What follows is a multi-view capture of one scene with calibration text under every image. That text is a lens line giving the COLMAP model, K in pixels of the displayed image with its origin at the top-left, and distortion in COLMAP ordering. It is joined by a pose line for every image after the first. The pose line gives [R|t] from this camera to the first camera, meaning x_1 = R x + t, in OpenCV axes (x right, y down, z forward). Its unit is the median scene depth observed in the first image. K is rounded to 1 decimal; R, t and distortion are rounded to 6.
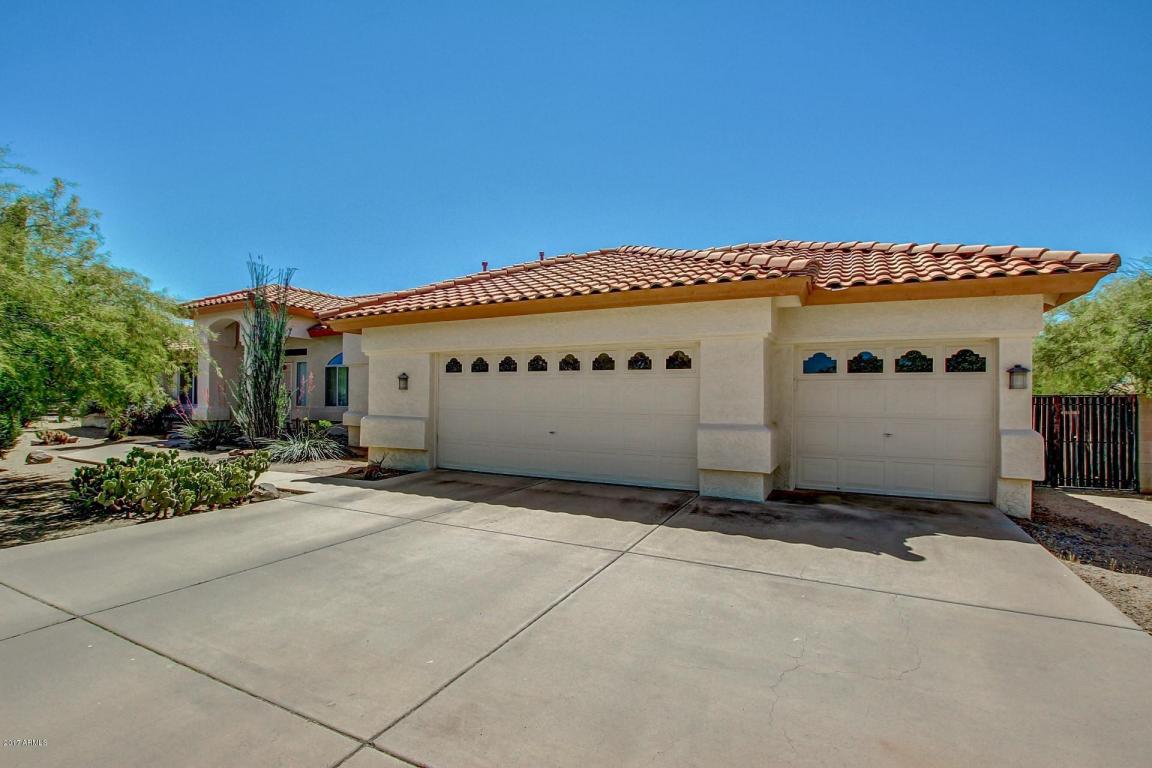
lens RADIAL K [[549.2, 0, 574.6], [0, 549.2, 393.3], [0, 0, 1]] dist [-0.025443, 0.000652]
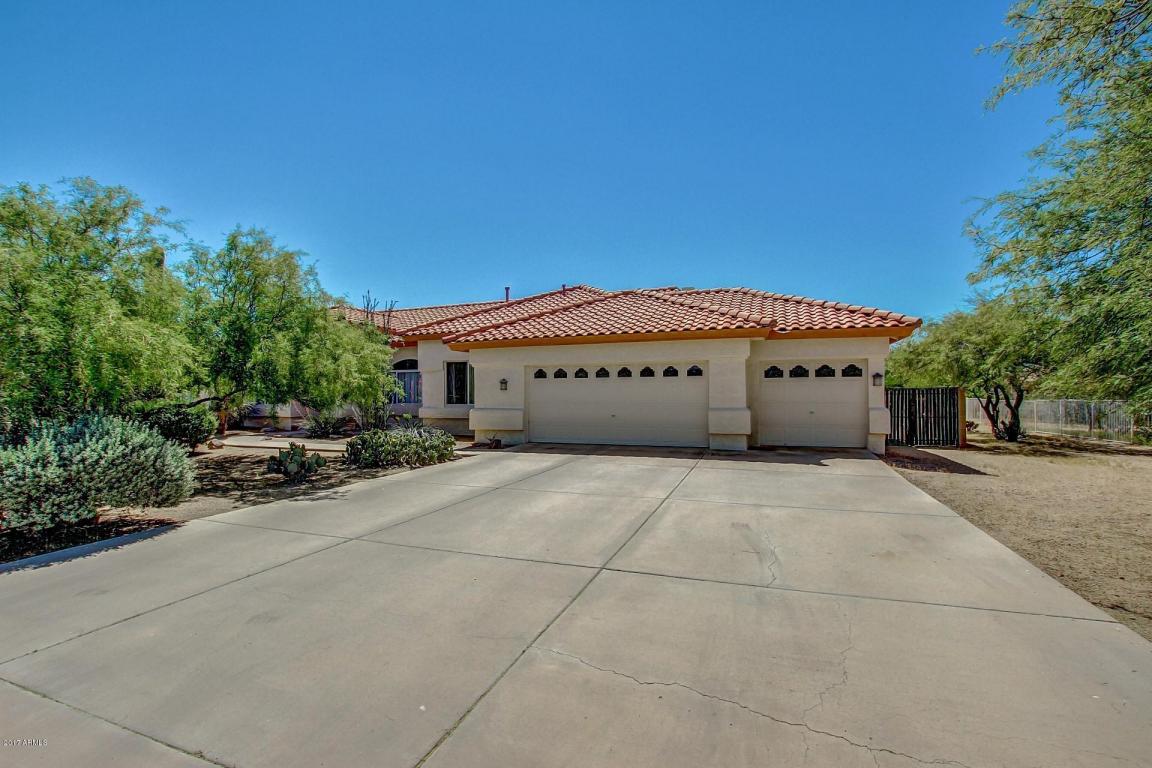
lens RADIAL K [[549.2, 0, 574.6], [0, 549.2, 393.3], [0, 0, 1]] dist [-0.025443, 0.000652]
pose [[0.993815, -0.014463, 0.110101, -0.394832], [0.013661, 0.999874, 0.008031, -0.010466], [-0.110203, -0.006478, 0.993888, -0.696167]]
